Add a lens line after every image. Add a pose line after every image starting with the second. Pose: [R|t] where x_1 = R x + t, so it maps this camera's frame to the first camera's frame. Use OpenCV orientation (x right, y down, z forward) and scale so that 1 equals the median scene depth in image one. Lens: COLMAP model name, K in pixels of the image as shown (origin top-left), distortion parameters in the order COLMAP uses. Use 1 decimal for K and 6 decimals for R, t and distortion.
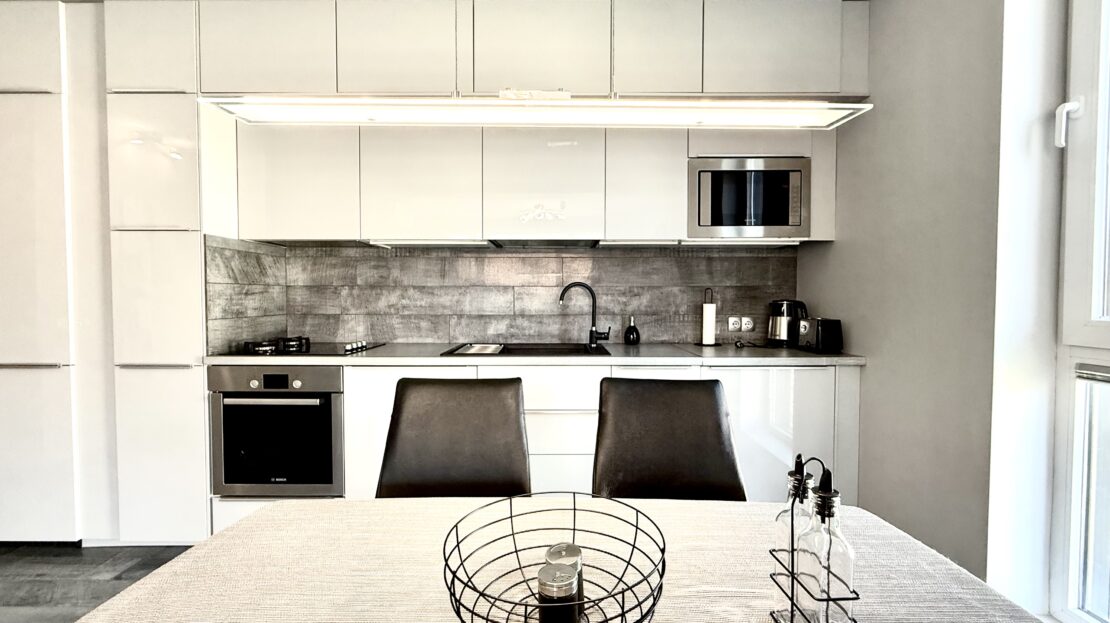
lens RADIAL K [[465.4, 0, 555.0], [0, 465.4, 311.5], [0, 0, 1]] dist [-0.000277, -0.000021]
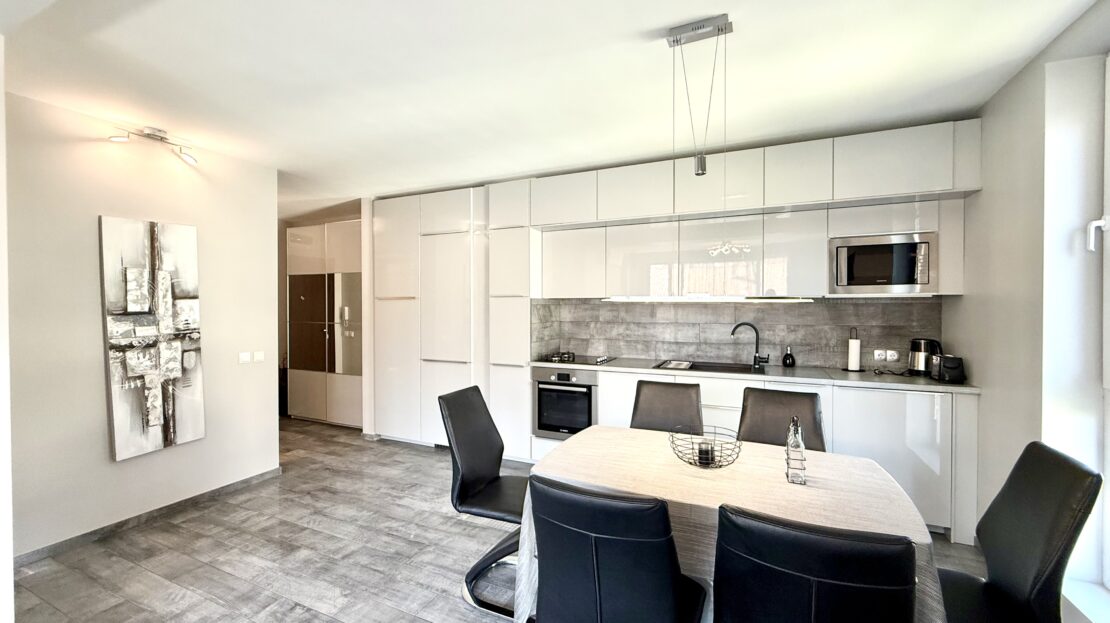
lens RADIAL K [[438.9, 0, 551.1], [0, 438.9, 311.4], [0, 0, 1]] dist [-0.000600, -0.000331]
pose [[0.908493, 0.002948, -0.417889, 0.069927], [-0.011193, 0.999788, -0.017280, -0.066039], [0.417750, 0.020376, 0.908334, -0.502978]]
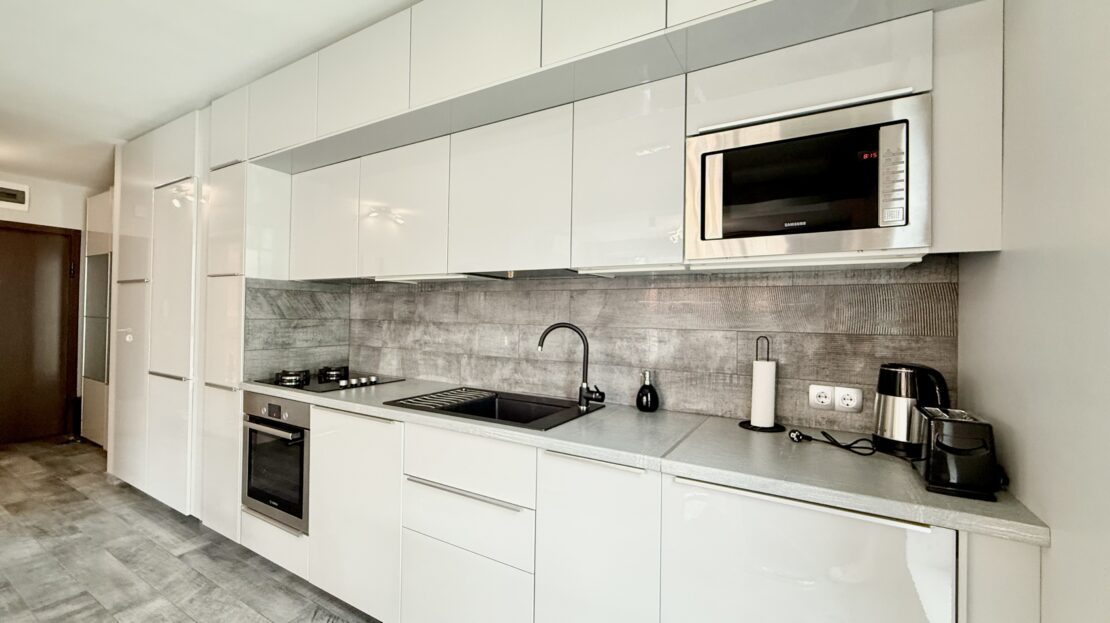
lens RADIAL K [[438.9, 0, 551.1], [0, 438.9, 311.4], [0, 0, 1]] dist [-0.000600, -0.000331]
pose [[0.865999, 0.009898, -0.499948, 0.382943], [-0.032425, 0.998811, -0.036392, -0.053504], [0.498994, 0.047726, 0.865290, 0.348002]]
